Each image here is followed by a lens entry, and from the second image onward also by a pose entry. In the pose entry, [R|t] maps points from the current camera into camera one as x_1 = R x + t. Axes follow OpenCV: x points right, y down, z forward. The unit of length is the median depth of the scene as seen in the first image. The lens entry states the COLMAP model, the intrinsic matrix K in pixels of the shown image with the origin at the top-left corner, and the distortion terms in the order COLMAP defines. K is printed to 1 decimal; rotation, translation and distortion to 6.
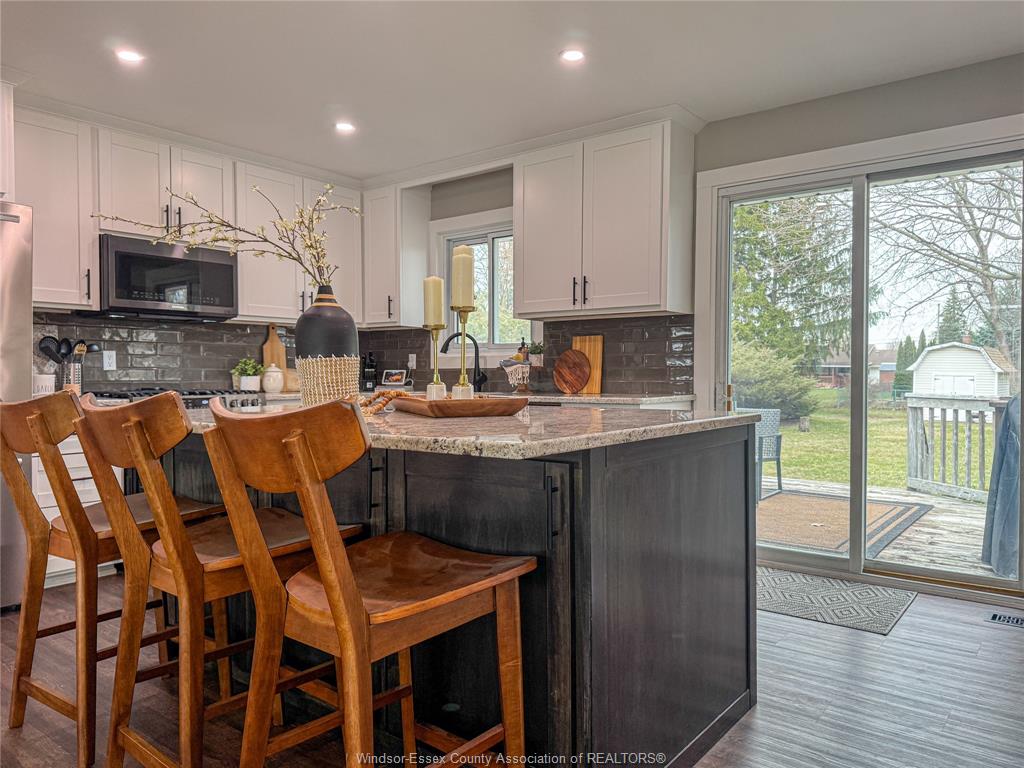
lens RADIAL K [[741.6, 0, 512.0], [0, 741.6, 384.0], [0, 0, 1]] dist [0.087233, -0.116038]
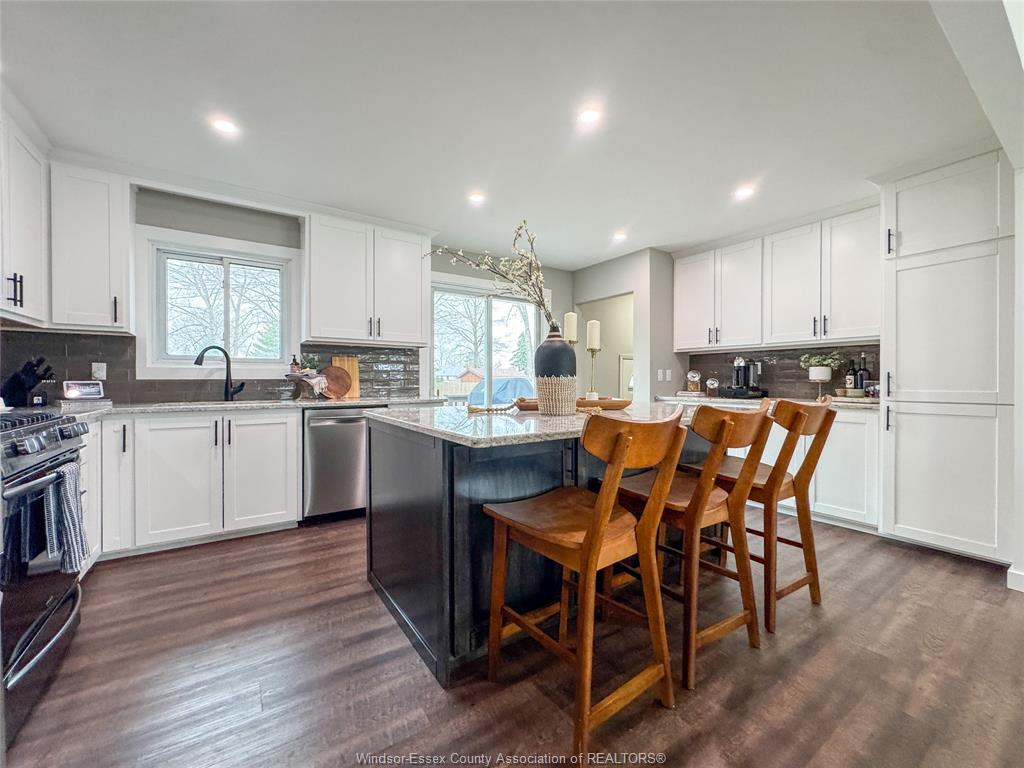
lens RADIAL K [[416.2, 0, 512.0], [0, 416.2, 384.0], [0, 0, 1]] dist [-0.002317, -0.000414]
pose [[0.296414, -0.010181, 0.955005, -0.631545], [0.012900, 0.999895, 0.006656, -0.016233], [-0.954972, 0.010347, 0.296514, 0.512460]]
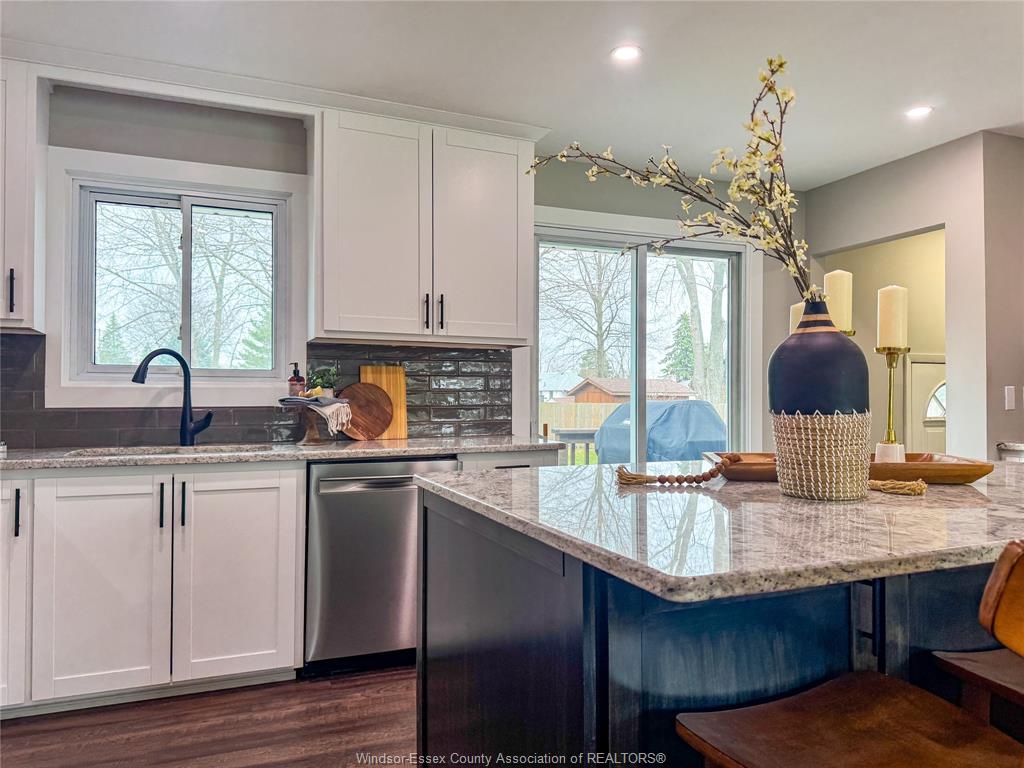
lens RADIAL K [[725.1, 0, 519.7], [0, 725.1, 387.9], [0, 0, 1]] dist [0.077642, -0.090584]
pose [[0.477109, 0.011658, 0.878767, -0.567742], [0.010497, 0.999765, -0.018963, -0.028214], [-0.878781, 0.018272, 0.476875, 0.561738]]
